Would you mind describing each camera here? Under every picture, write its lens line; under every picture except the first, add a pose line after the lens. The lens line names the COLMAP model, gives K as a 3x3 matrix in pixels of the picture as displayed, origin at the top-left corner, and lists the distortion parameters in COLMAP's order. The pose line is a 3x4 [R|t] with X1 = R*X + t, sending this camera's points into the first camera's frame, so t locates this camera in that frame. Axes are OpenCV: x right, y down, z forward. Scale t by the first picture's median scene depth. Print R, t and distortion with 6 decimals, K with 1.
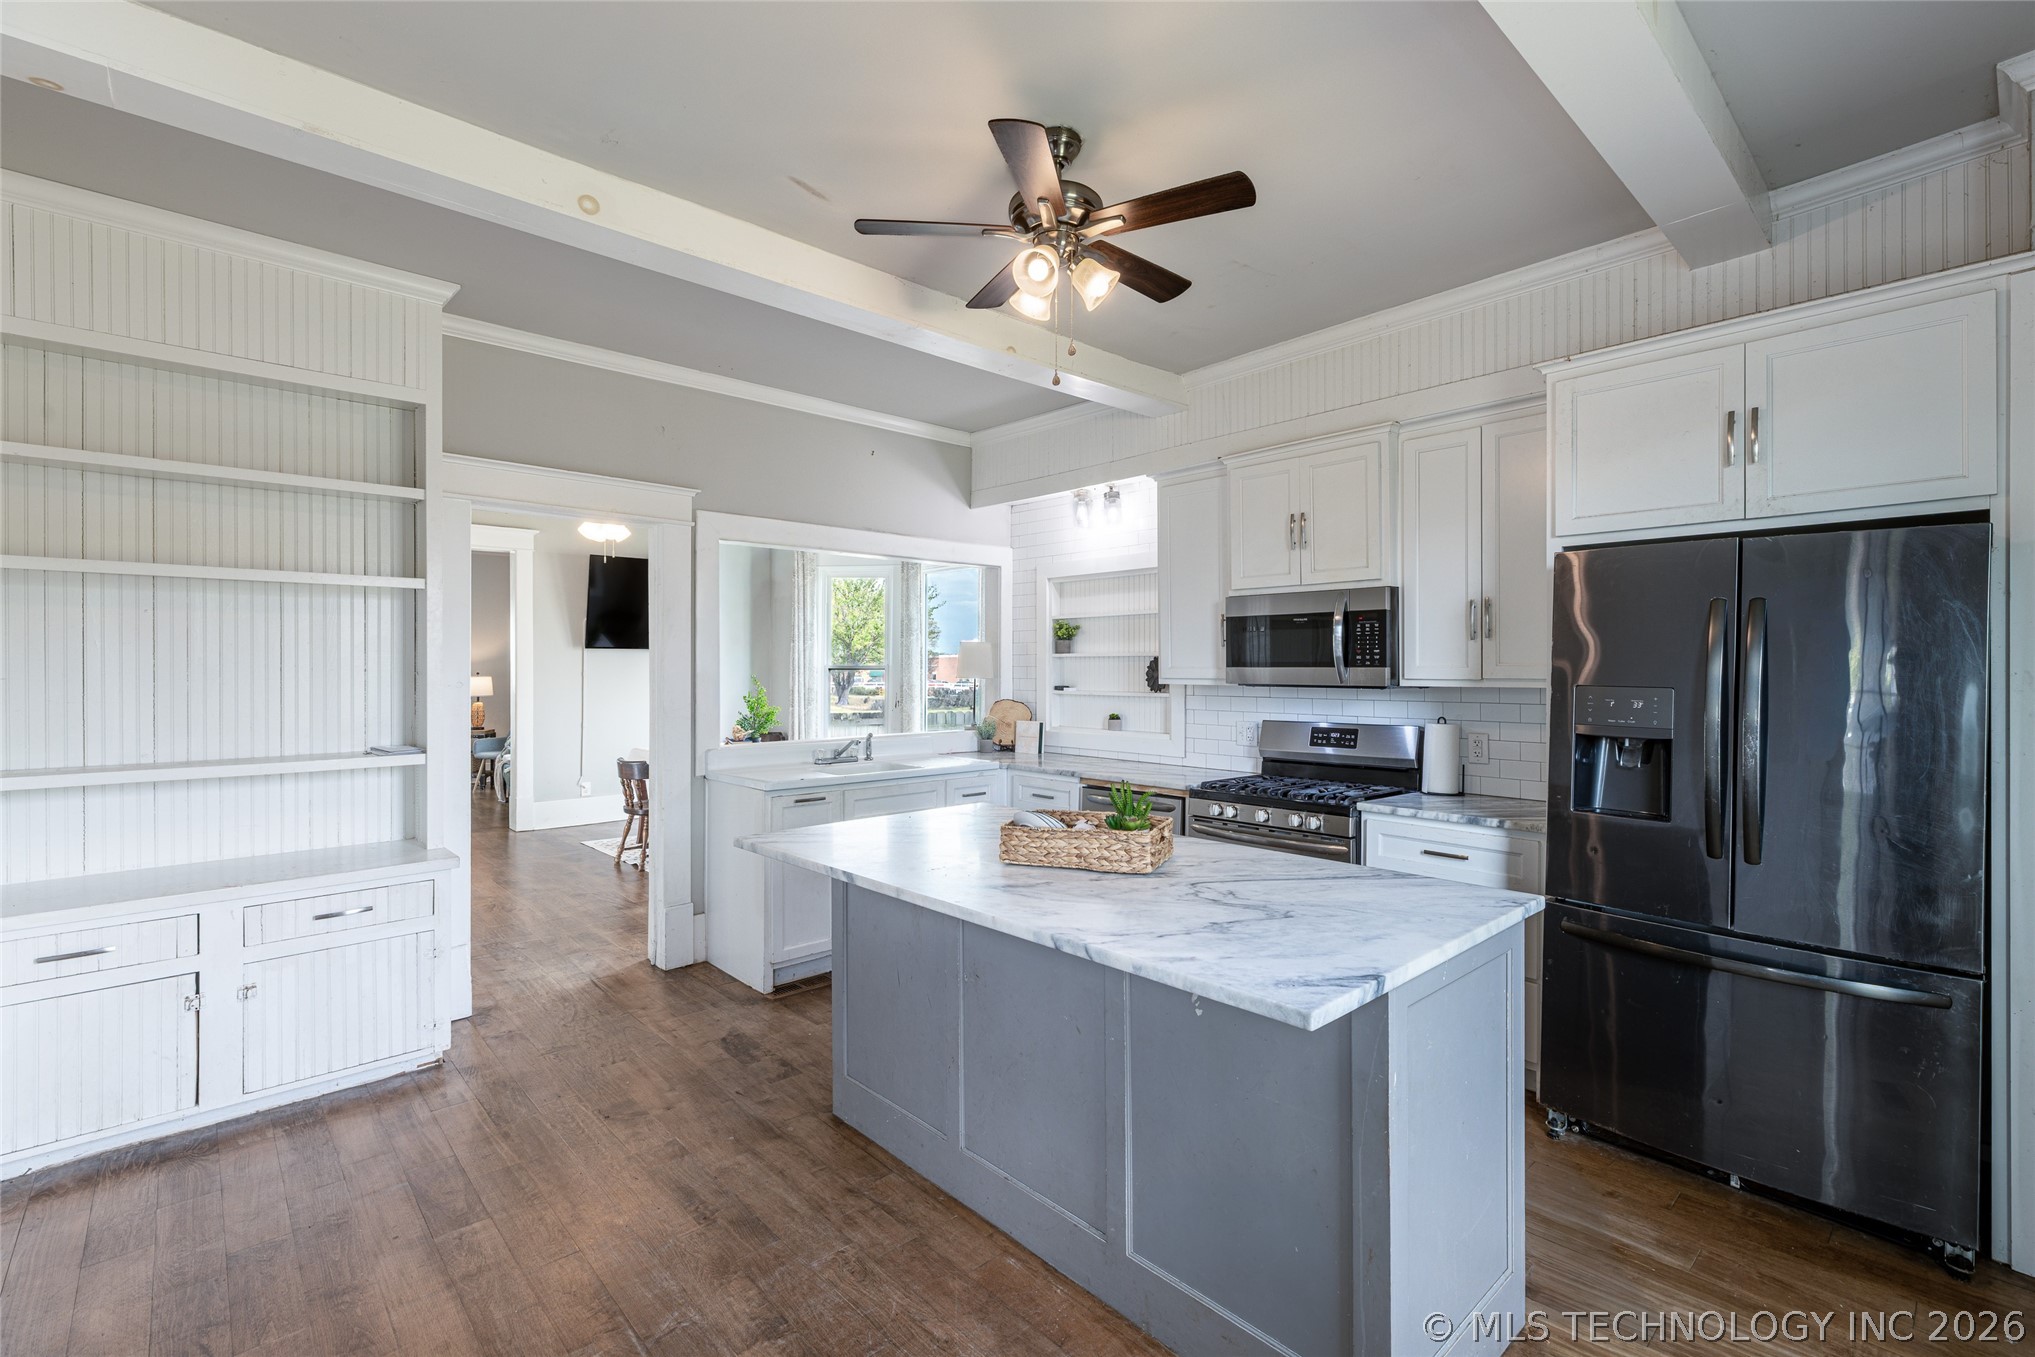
lens RADIAL K [[906.6, 0, 1019.0], [0, 906.6, 672.3], [0, 0, 1]] dist [0.003927, -0.000288]
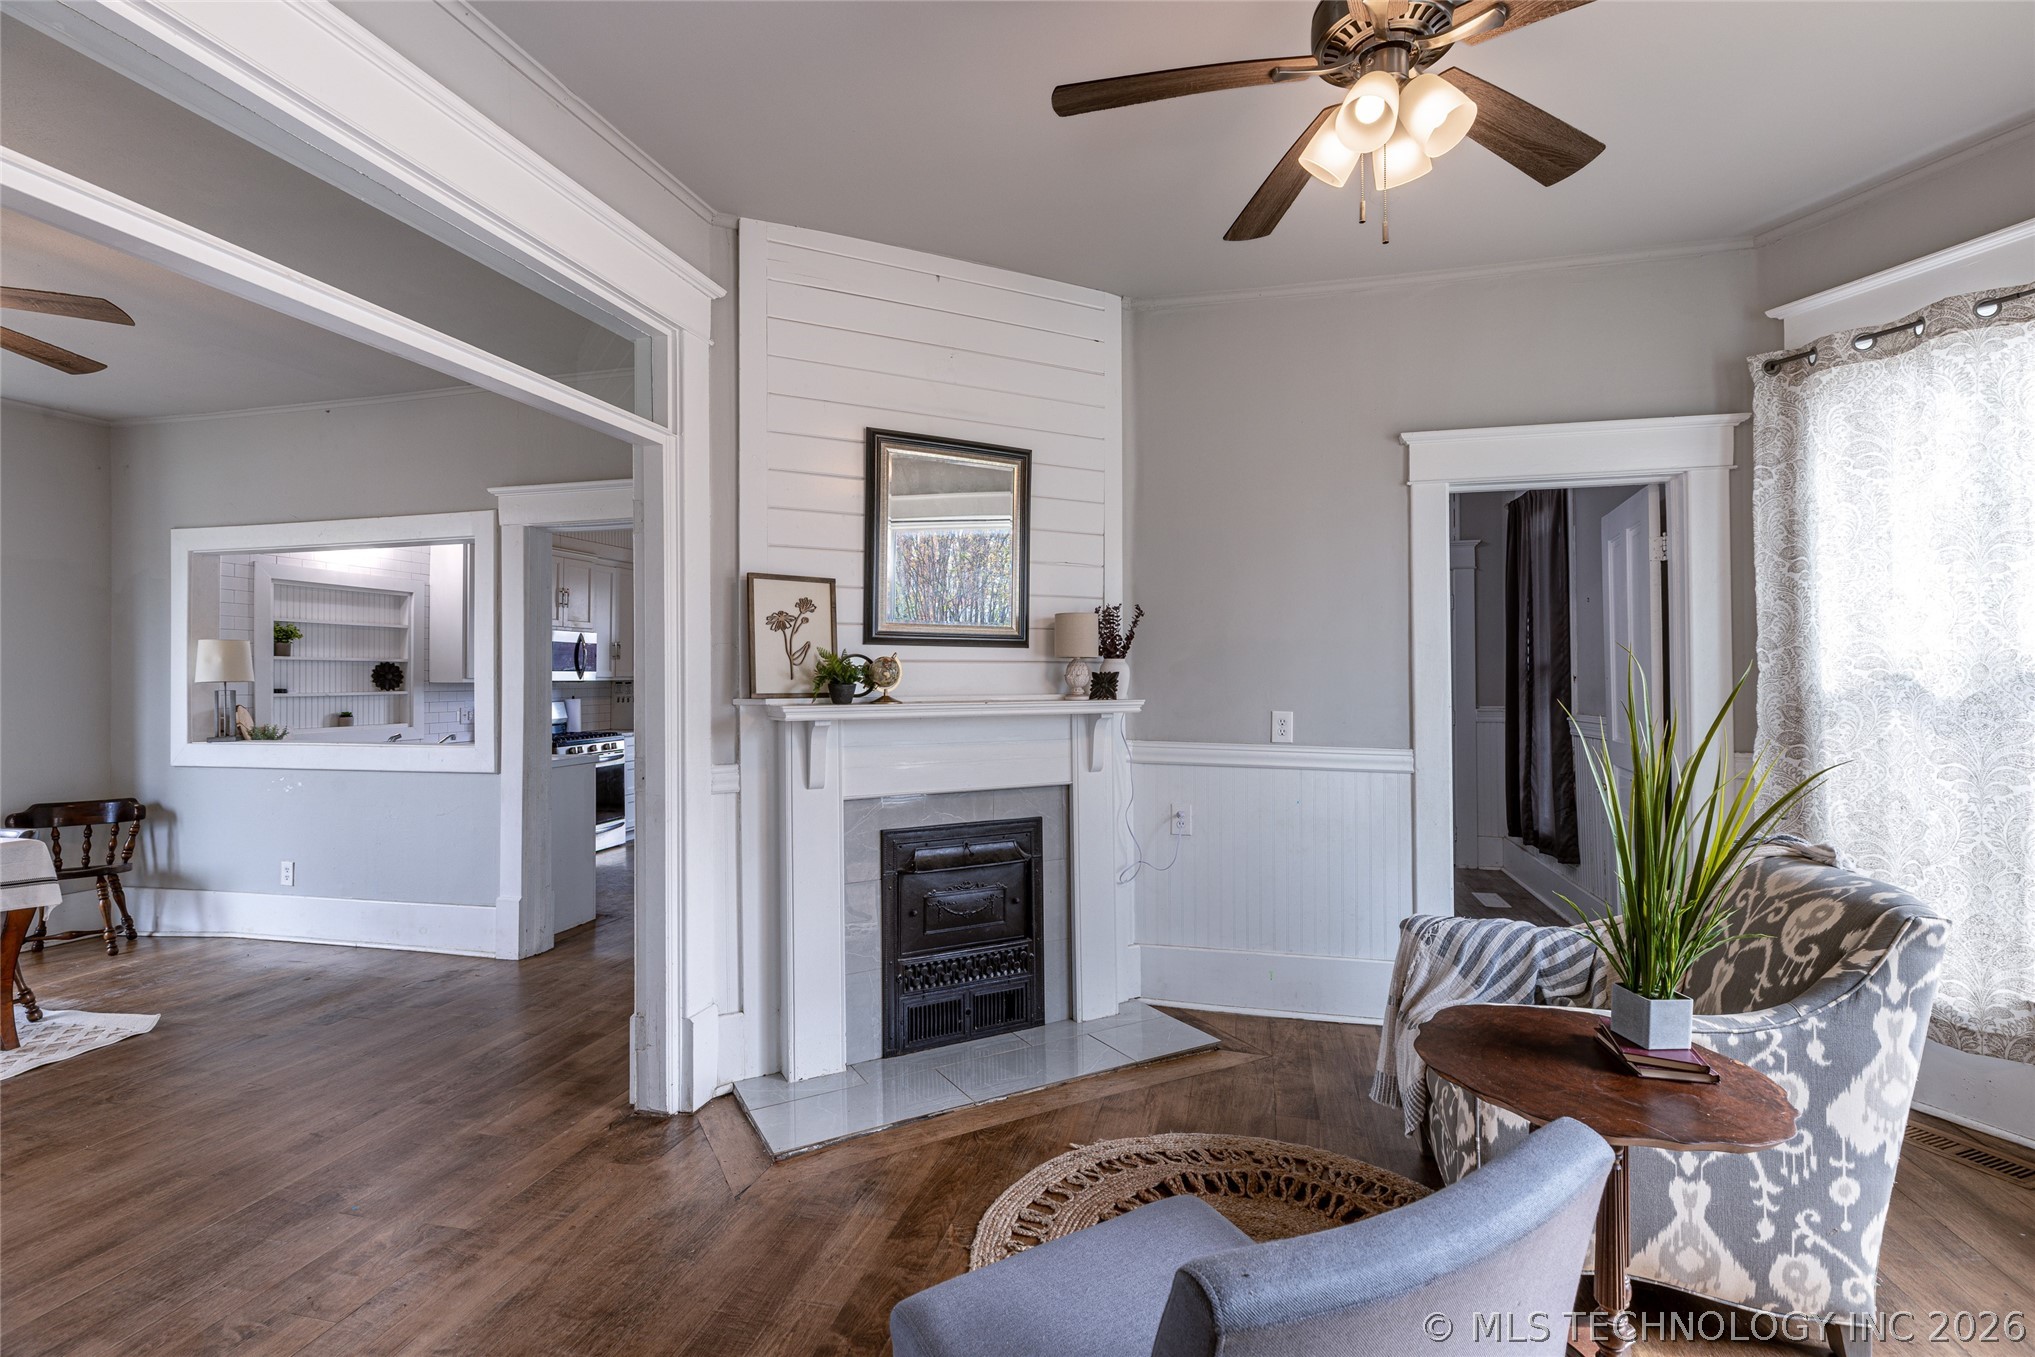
lens RADIAL K [[906.6, 0, 1017.7], [0, 906.6, 668.5], [0, 0, 1]] dist [0.003927, -0.000288]
pose [[-0.552030, 0.010410, 0.833759, -1.628492], [0.009241, 0.999937, -0.006366, 0.008205], [-0.833773, 0.004191, -0.552091, 1.162411]]
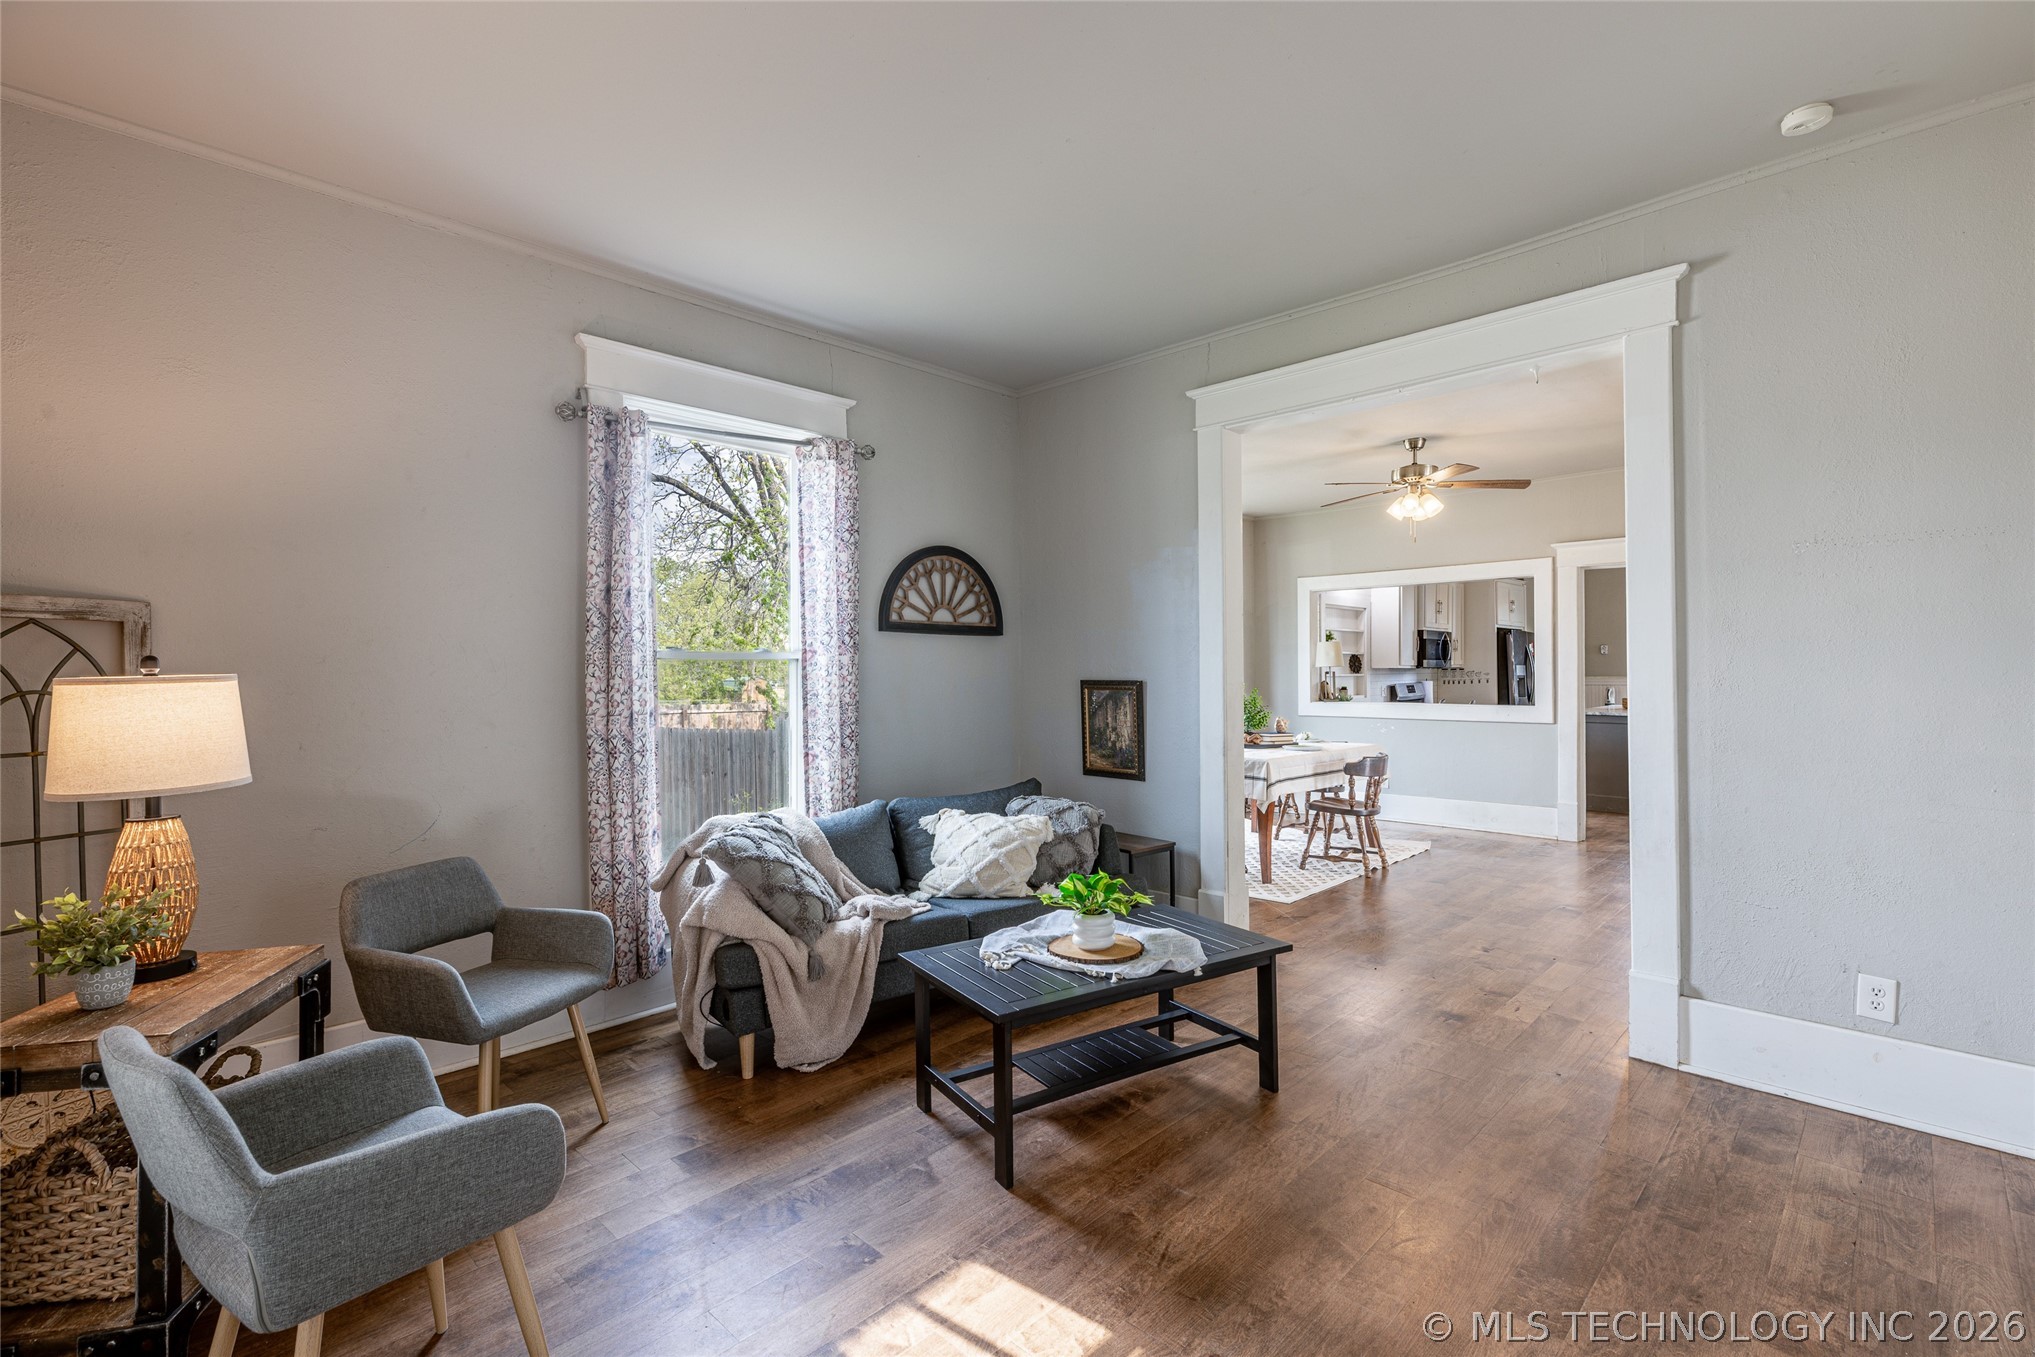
lens RADIAL K [[906.6, 0, 1019.0], [0, 906.6, 662.6], [0, 0, 1]] dist [0.003927, -0.000288]
pose [[-0.063751, 0.010242, 0.997913, -2.027360], [0.010180, 0.999902, -0.009612, 0.011731], [-0.997914, 0.009546, -0.063849, 2.187476]]
